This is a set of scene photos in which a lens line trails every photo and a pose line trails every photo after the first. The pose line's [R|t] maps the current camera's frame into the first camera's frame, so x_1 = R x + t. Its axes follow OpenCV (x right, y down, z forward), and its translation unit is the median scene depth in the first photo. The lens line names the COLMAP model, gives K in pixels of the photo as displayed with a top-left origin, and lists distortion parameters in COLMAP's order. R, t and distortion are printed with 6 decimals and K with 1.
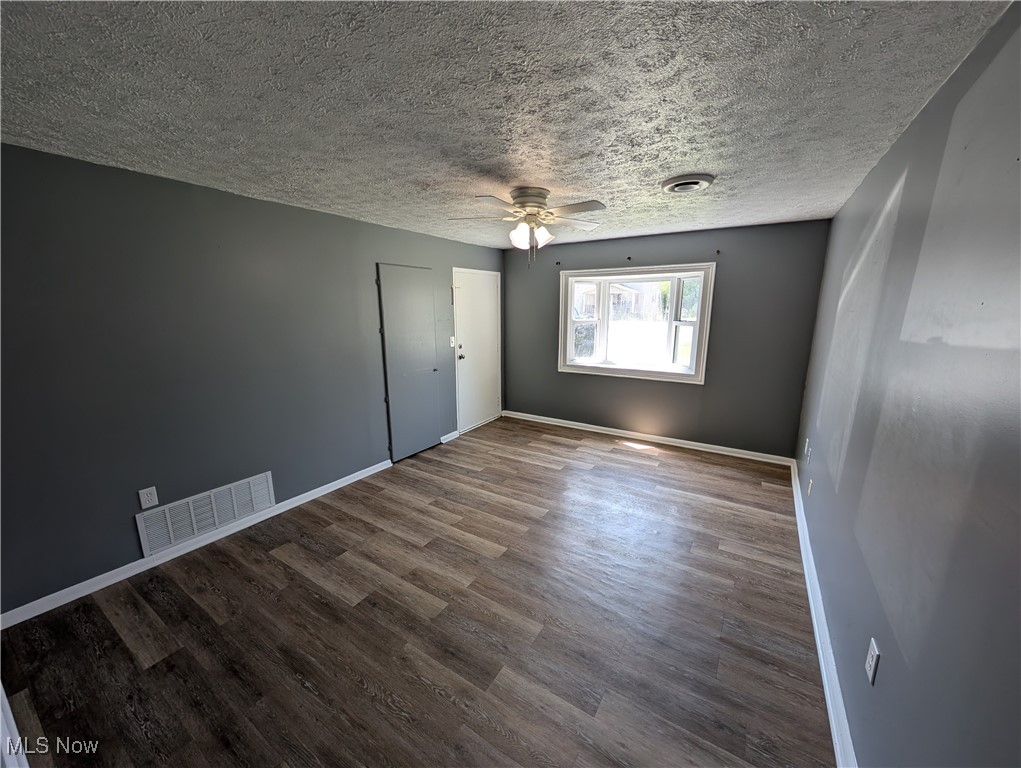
lens RADIAL K [[389.2, 0, 511.6], [0, 389.2, 387.3], [0, 0, 1]] dist [0.003105, -0.000145]
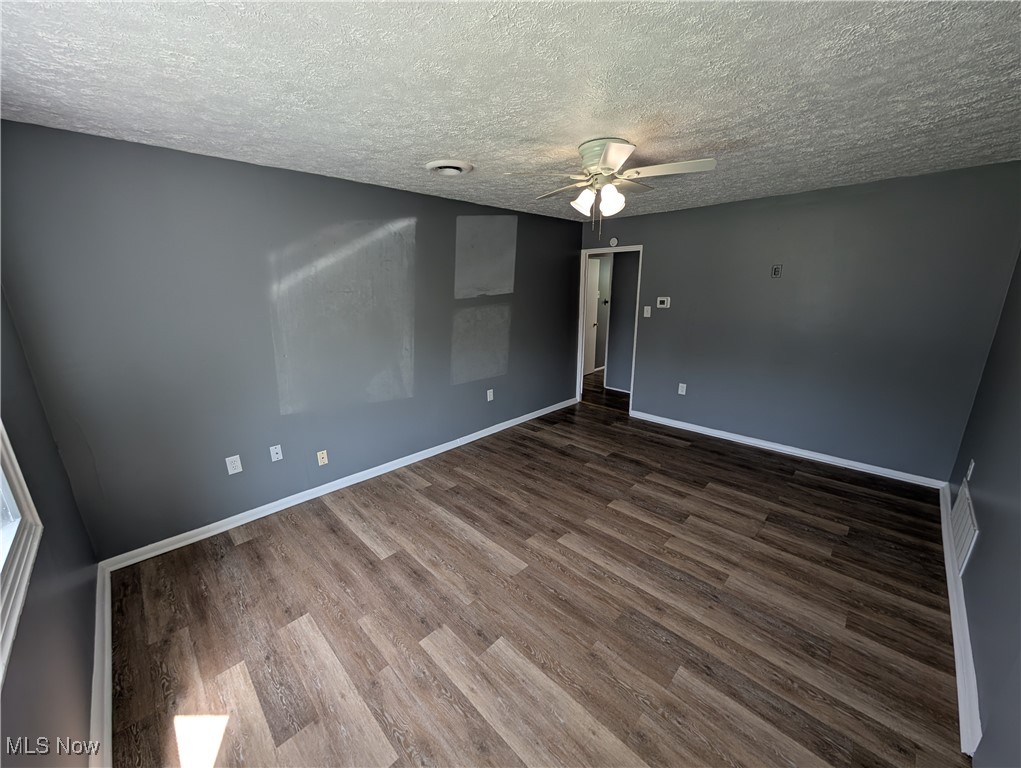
lens RADIAL K [[389.2, 0, 511.2], [0, 389.2, 383.9], [0, 0, 1]] dist [0.003105, -0.000145]
pose [[-0.976729, -0.041970, 0.210329, 0.031462], [0.055971, 0.896805, 0.438871, -0.333985], [-0.207043, 0.440431, -0.873587, 1.565782]]
